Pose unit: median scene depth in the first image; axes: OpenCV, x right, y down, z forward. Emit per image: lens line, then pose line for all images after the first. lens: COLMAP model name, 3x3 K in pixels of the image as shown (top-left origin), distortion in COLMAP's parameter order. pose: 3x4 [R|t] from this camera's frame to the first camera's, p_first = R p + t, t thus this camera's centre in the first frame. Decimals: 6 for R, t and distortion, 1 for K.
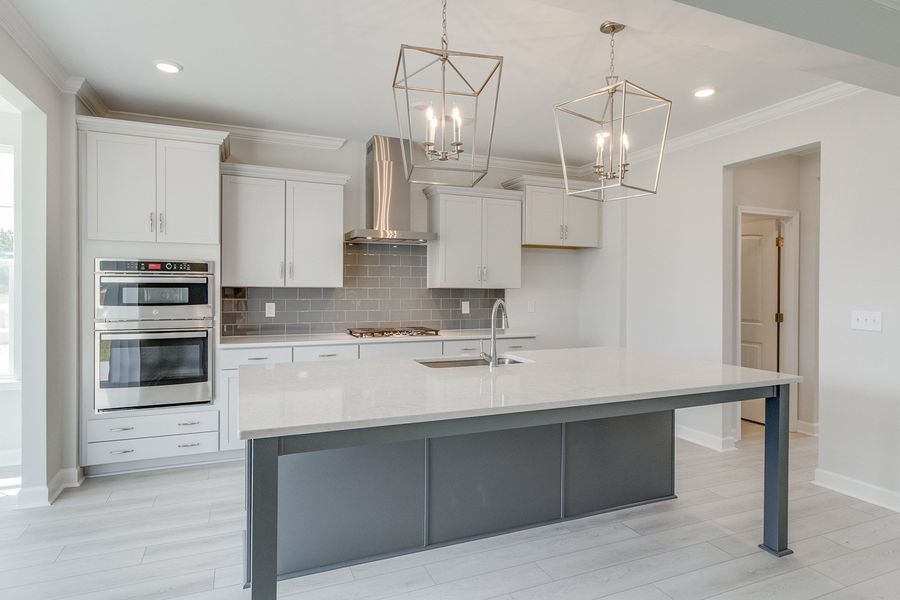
lens RADIAL K [[504.0, 0, 450.6], [0, 504.0, 291.1], [0, 0, 1]] dist [0.002331, 0.000160]
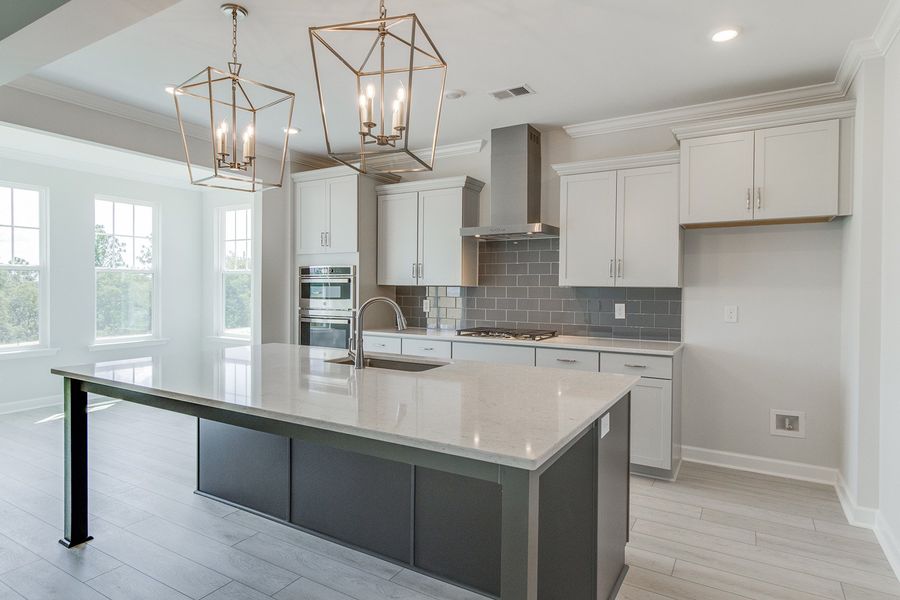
lens RADIAL K [[504.0, 0, 450.6], [0, 504.0, 291.1], [0, 0, 1]] dist [0.002331, 0.000160]
pose [[0.594831, 0.003685, -0.803842, 0.652188], [-0.007196, 0.999974, -0.000741, 0.004396], [0.803819, 0.006226, 0.594842, 0.400650]]
